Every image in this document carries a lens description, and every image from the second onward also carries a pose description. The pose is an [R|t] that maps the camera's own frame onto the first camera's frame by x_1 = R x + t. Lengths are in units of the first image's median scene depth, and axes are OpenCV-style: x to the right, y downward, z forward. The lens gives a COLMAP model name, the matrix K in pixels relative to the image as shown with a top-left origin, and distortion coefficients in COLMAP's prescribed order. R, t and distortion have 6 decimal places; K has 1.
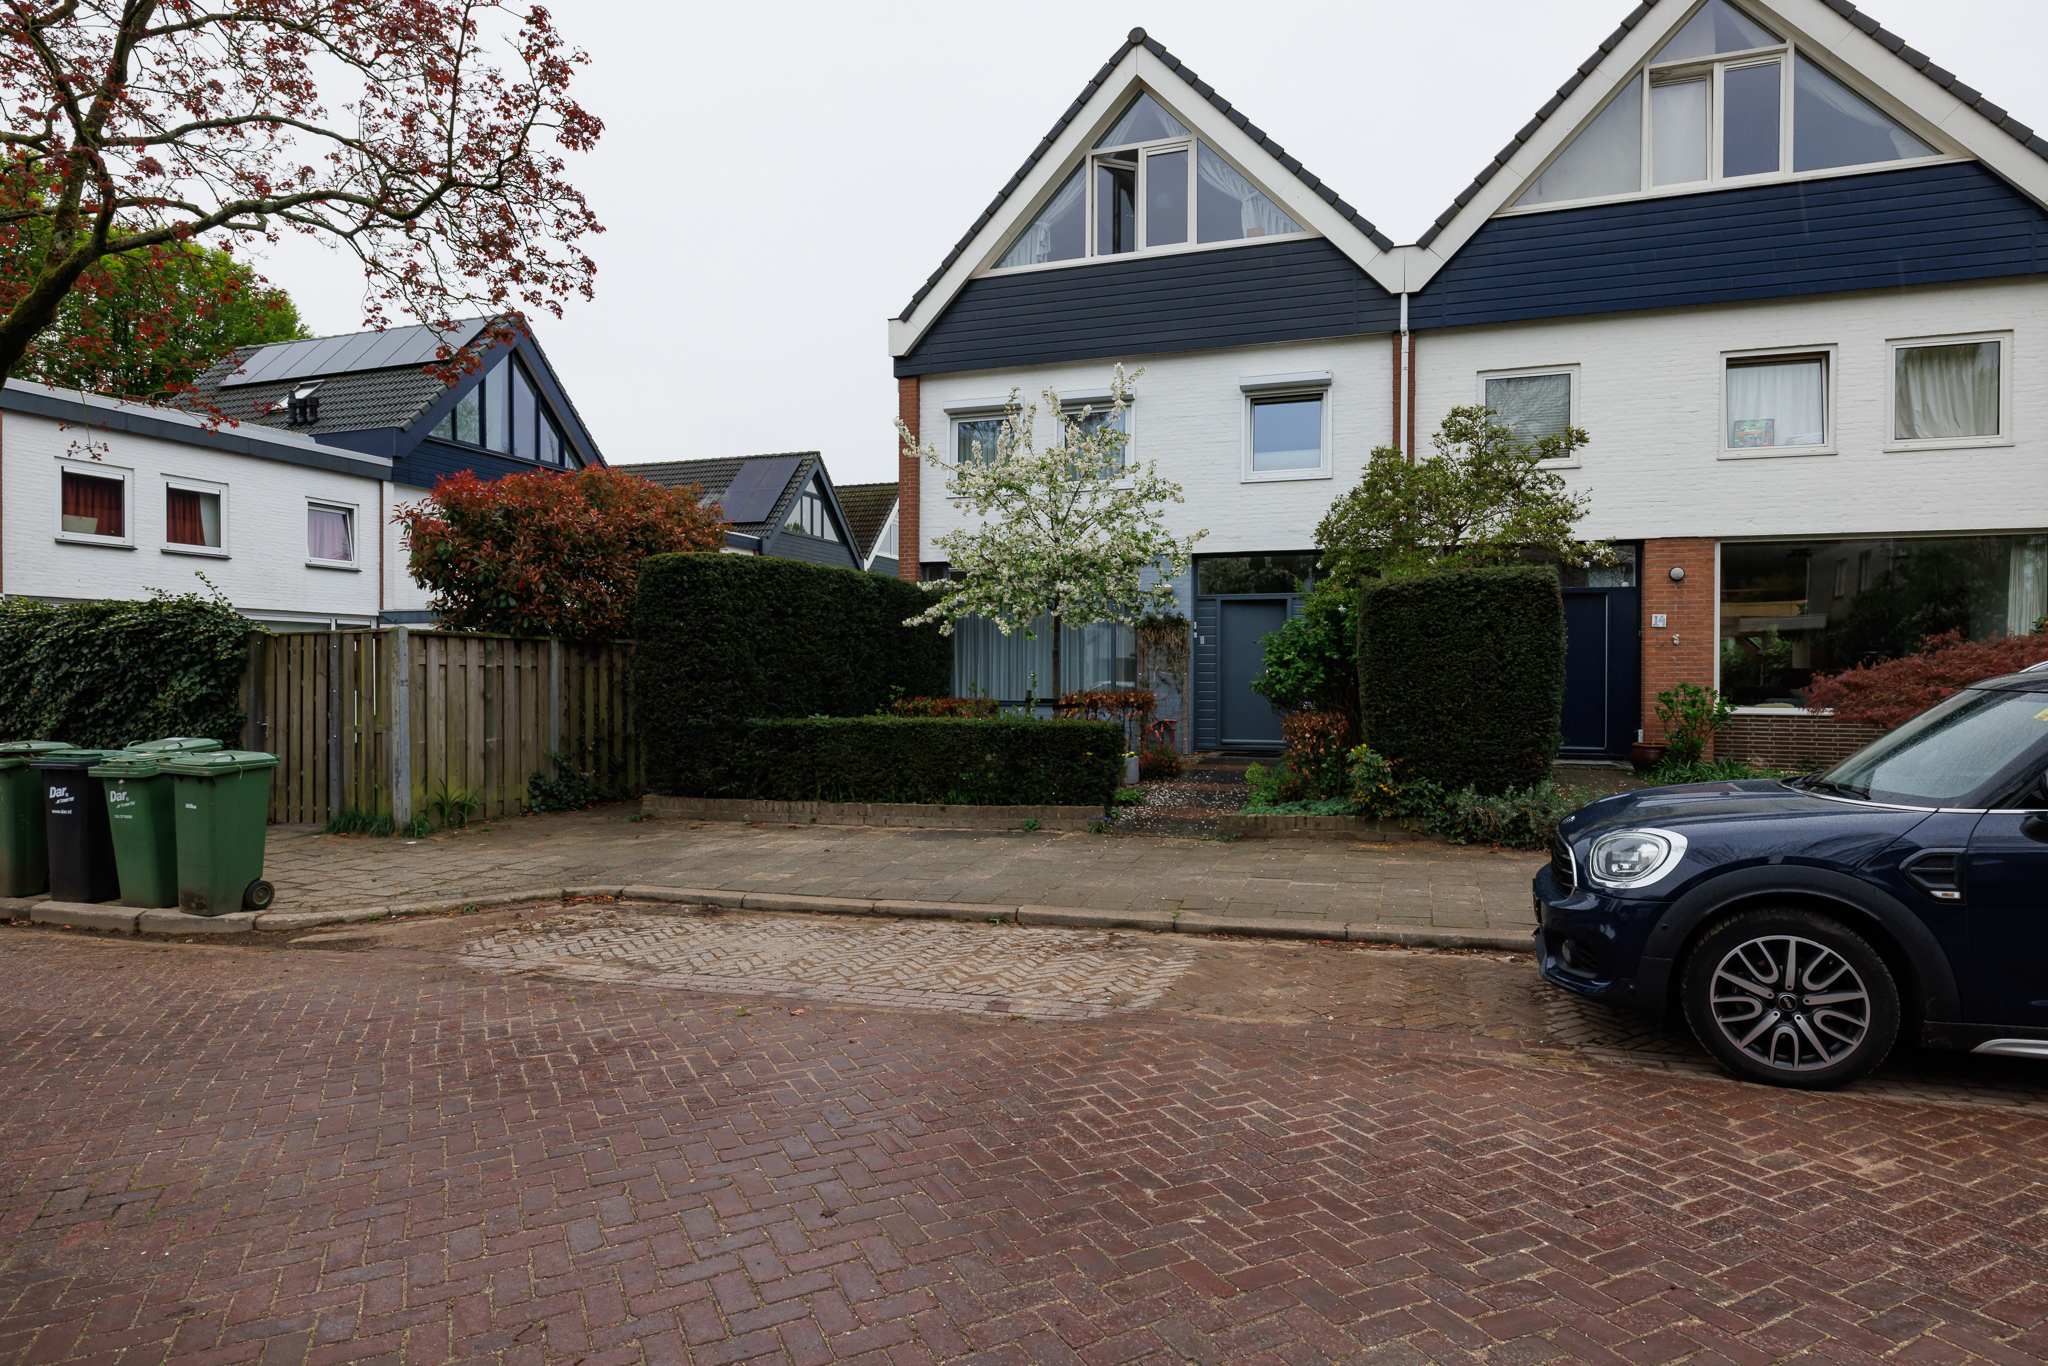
lens RADIAL K [[1155.4, 0, 1025.4], [0, 1155.4, 697.6], [0, 0, 1]] dist [0.001224, 0.001688]
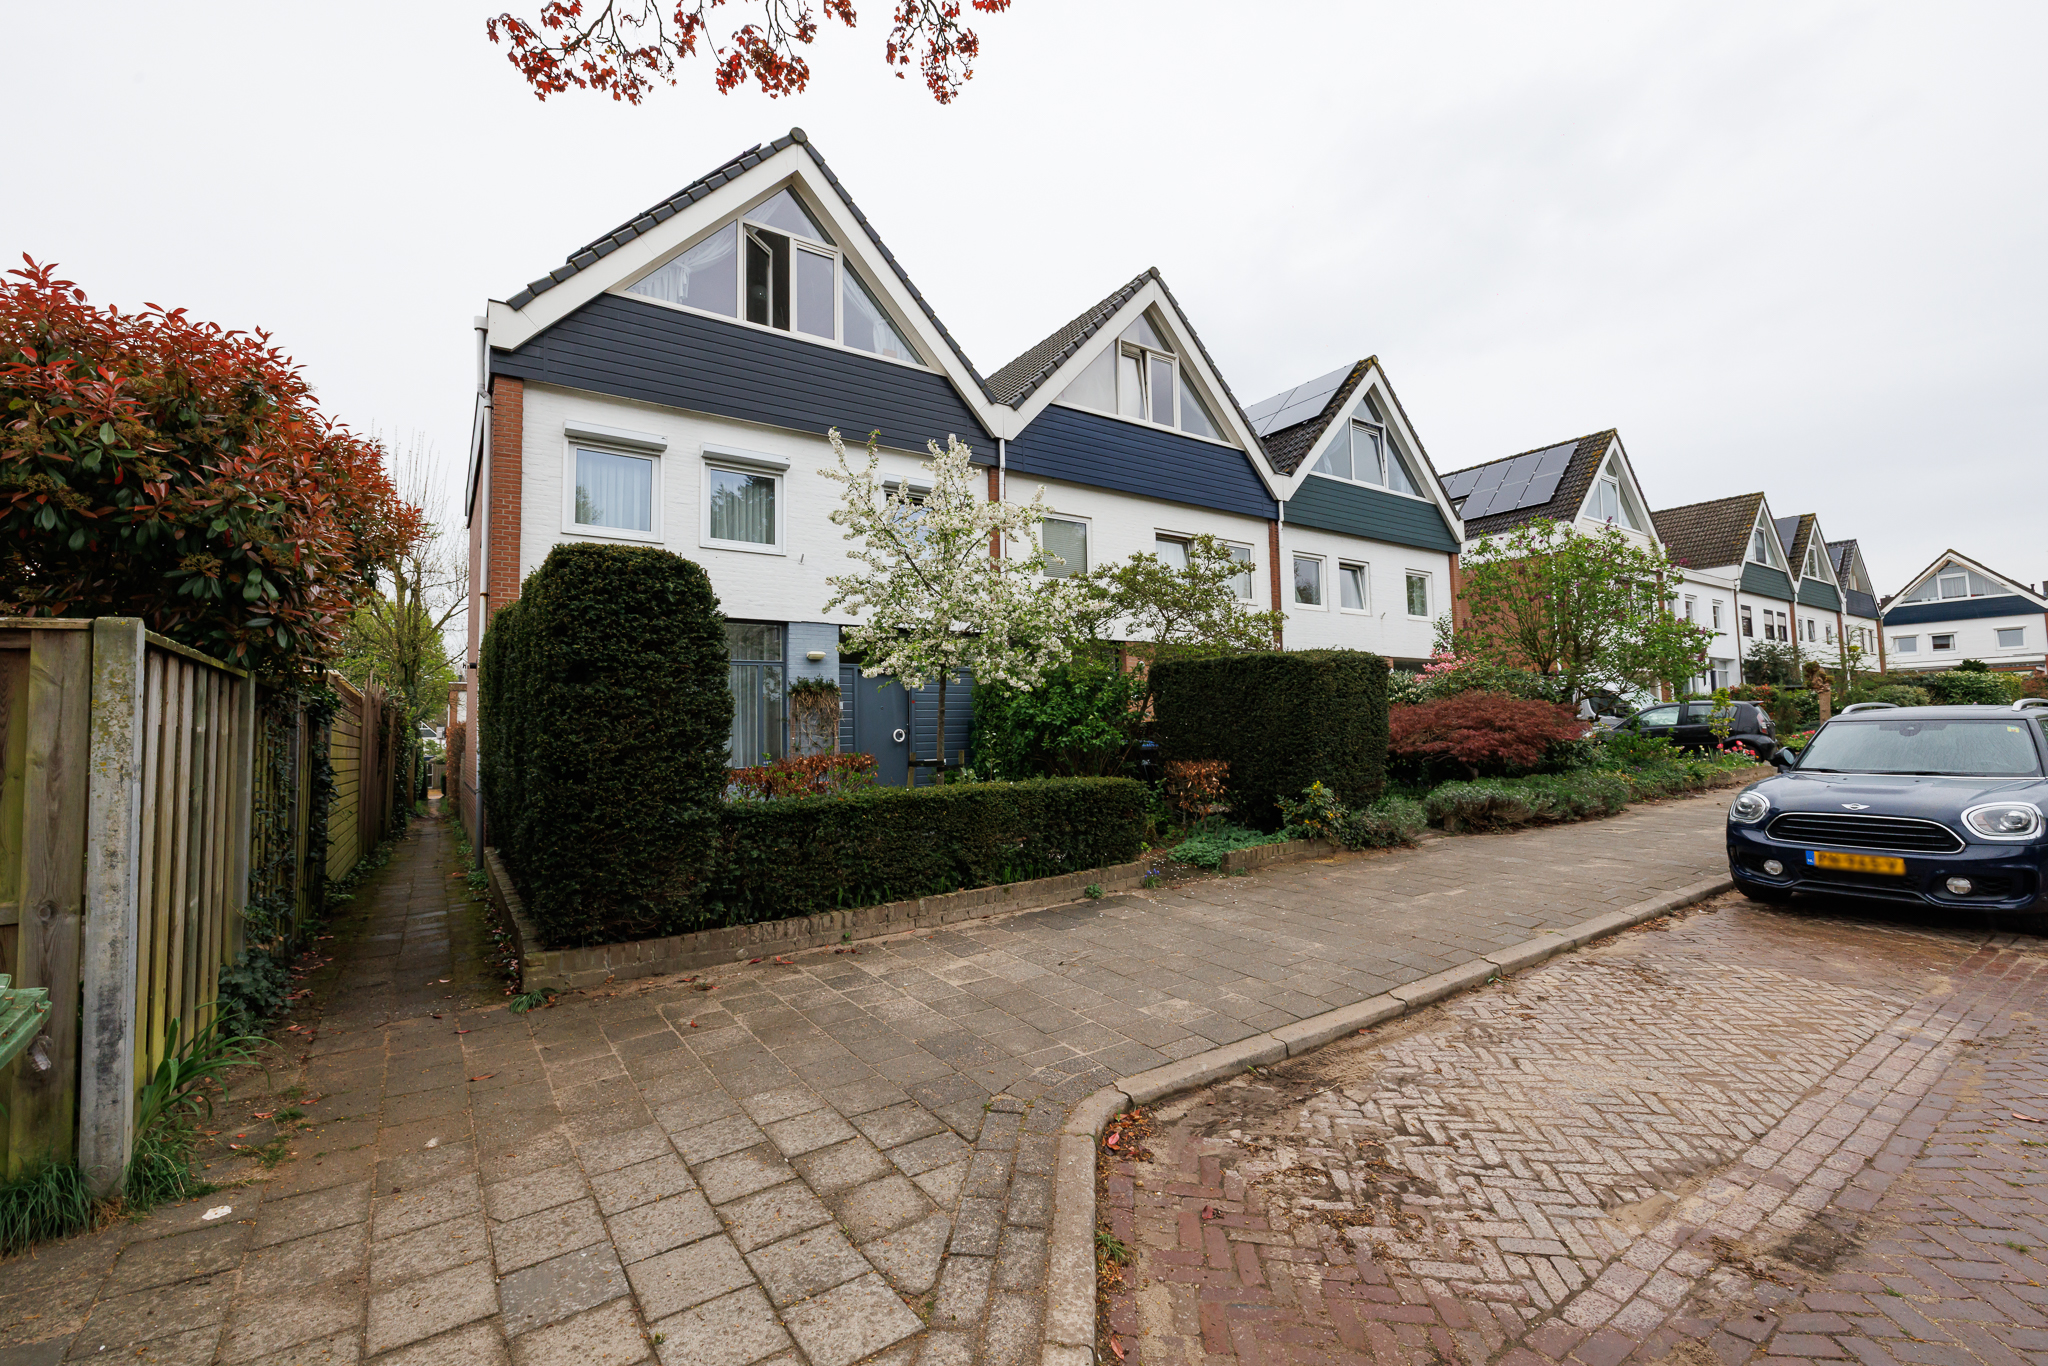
lens RADIAL K [[851.0, 0, 1027.8], [0, 851.0, 685.1], [0, 0, 1]] dist [0.000044, -0.000080]
pose [[0.603109, 0.033057, 0.796974, -0.382720], [0.037797, 0.996834, -0.069950, -0.007072], [-0.796763, 0.072311, 0.599950, 0.401346]]
